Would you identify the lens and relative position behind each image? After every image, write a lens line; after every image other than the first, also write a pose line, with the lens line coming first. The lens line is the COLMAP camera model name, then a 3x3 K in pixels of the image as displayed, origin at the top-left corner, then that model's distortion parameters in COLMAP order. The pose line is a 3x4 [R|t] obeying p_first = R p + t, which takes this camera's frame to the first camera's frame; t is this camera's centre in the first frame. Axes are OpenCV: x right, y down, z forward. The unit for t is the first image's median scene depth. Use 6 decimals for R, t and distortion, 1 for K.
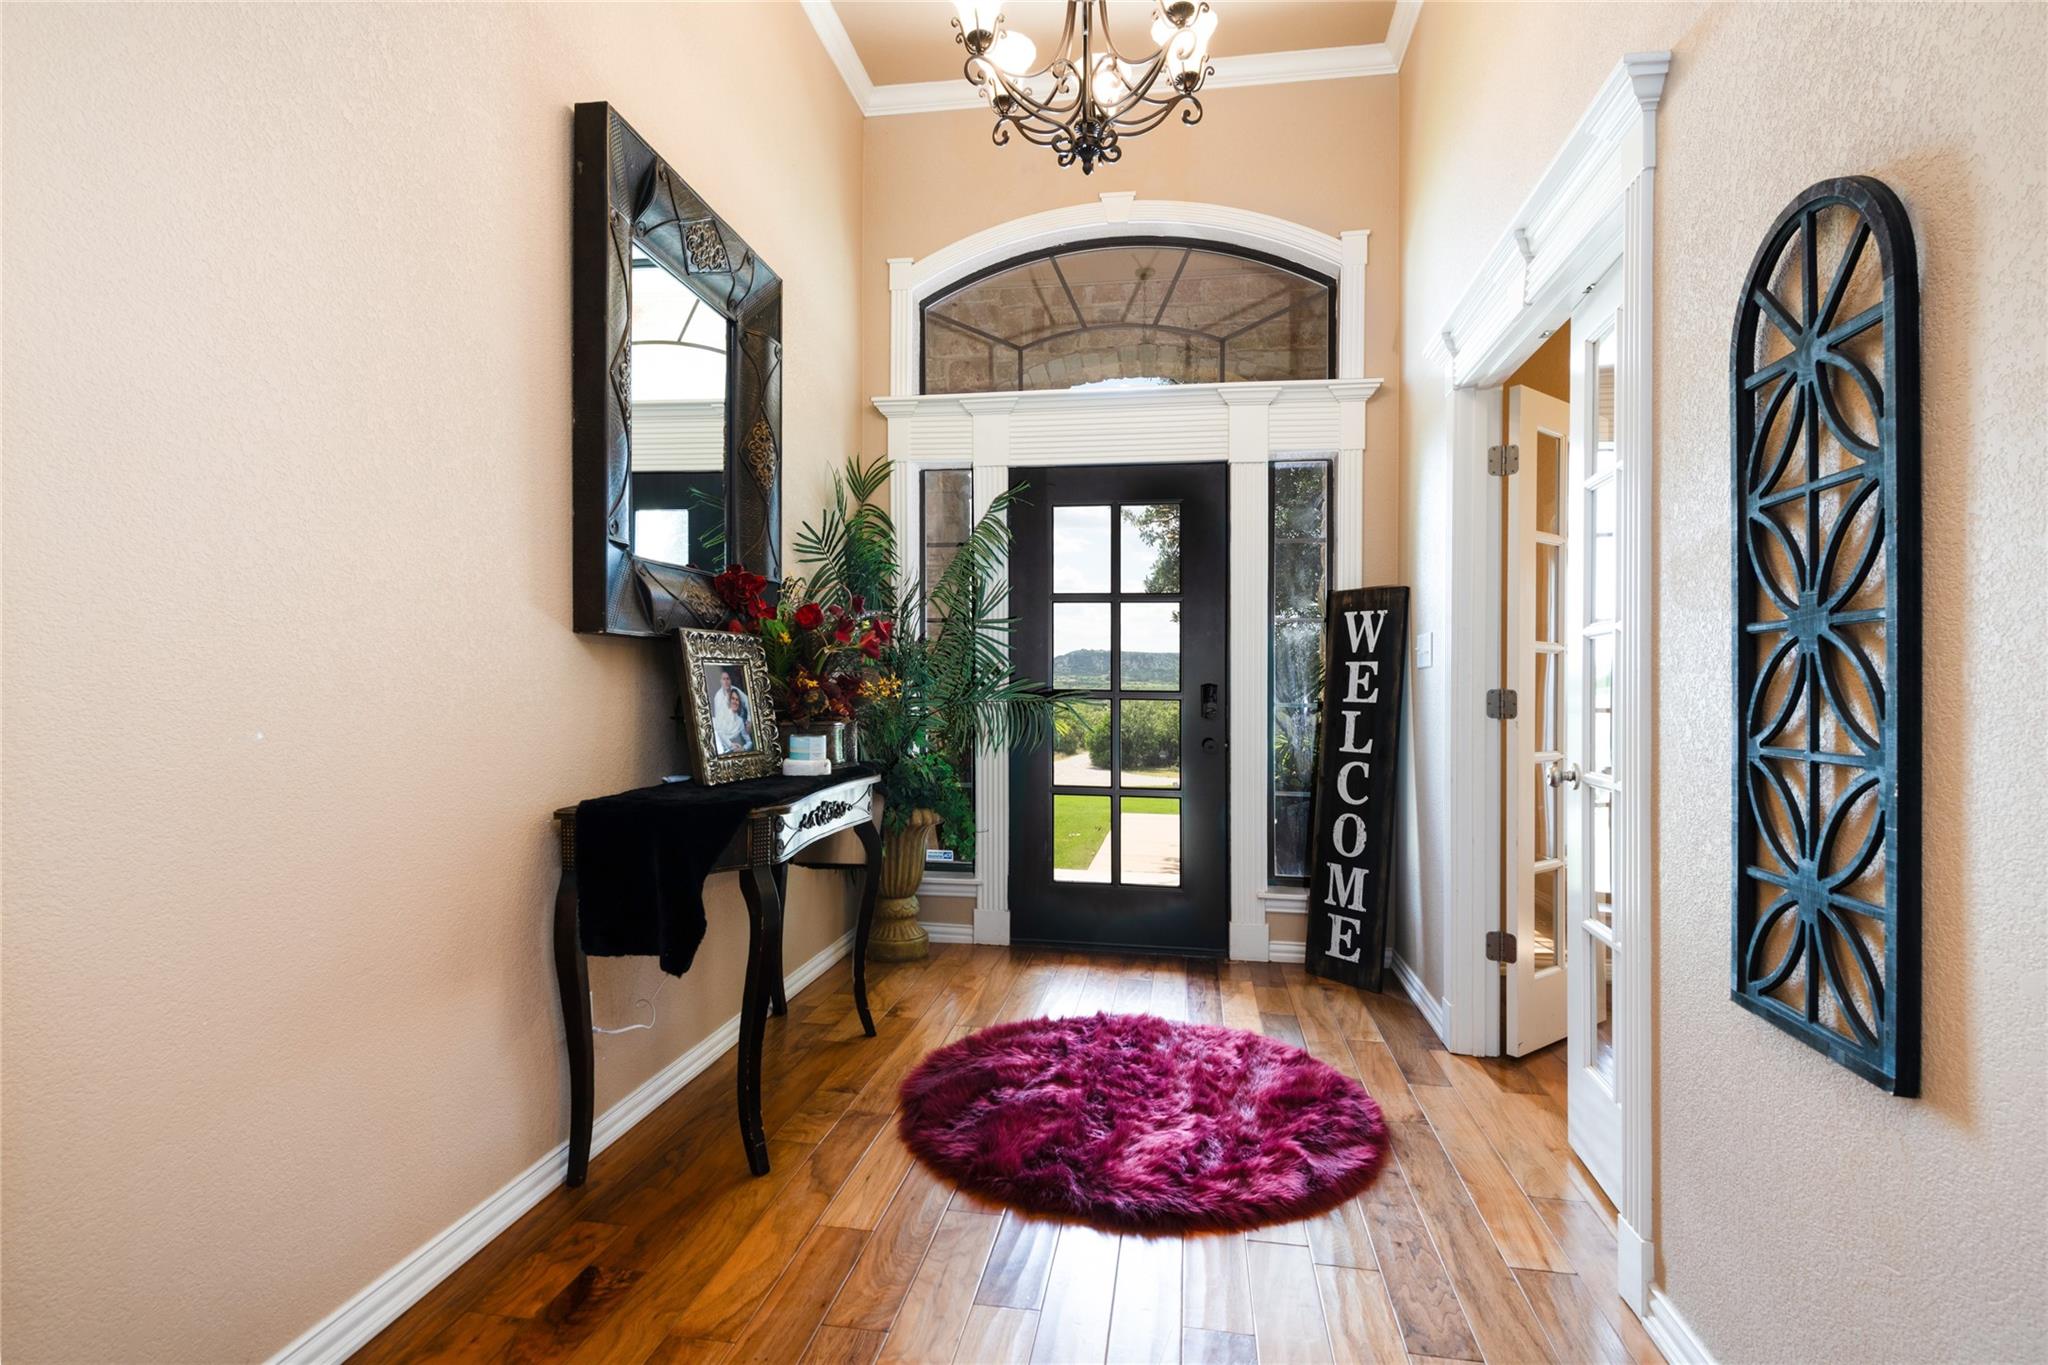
lens RADIAL K [[1015.5, 0, 1025.7], [0, 1015.5, 676.2], [0, 0, 1]] dist [0.000496, 0.000053]
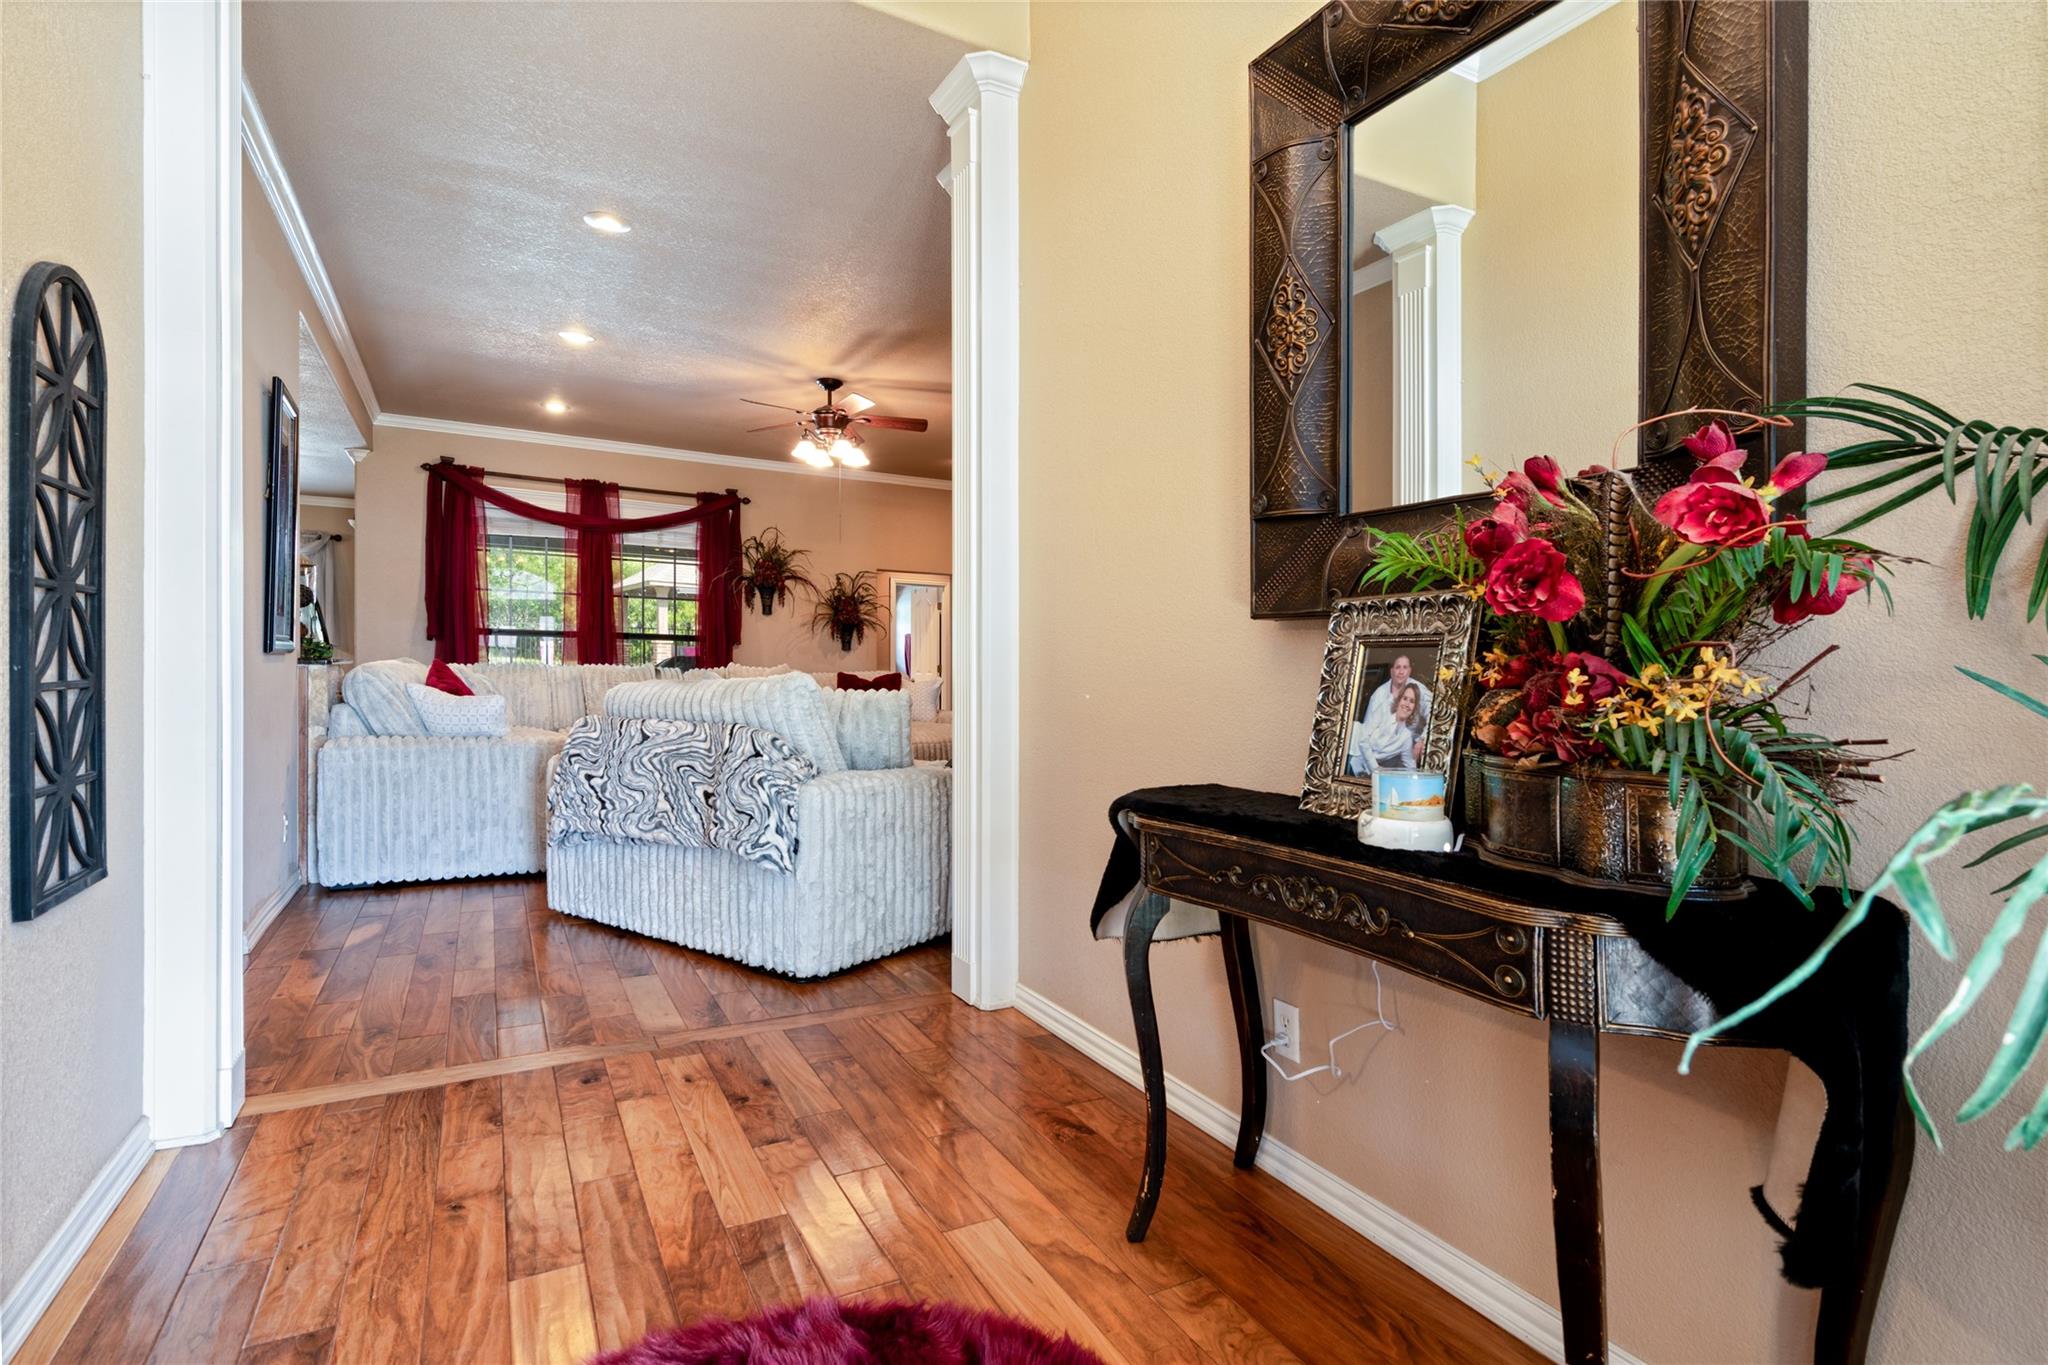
lens RADIAL K [[1015.5, 0, 1029.5], [0, 1015.5, 675.0], [0, 0, 1]] dist [0.000496, 0.000053]
pose [[-0.800008, 0.002961, -0.599982, 0.352269], [-0.000177, 0.999987, 0.005171, -0.006035], [0.599989, 0.004243, -0.799997, 1.709425]]
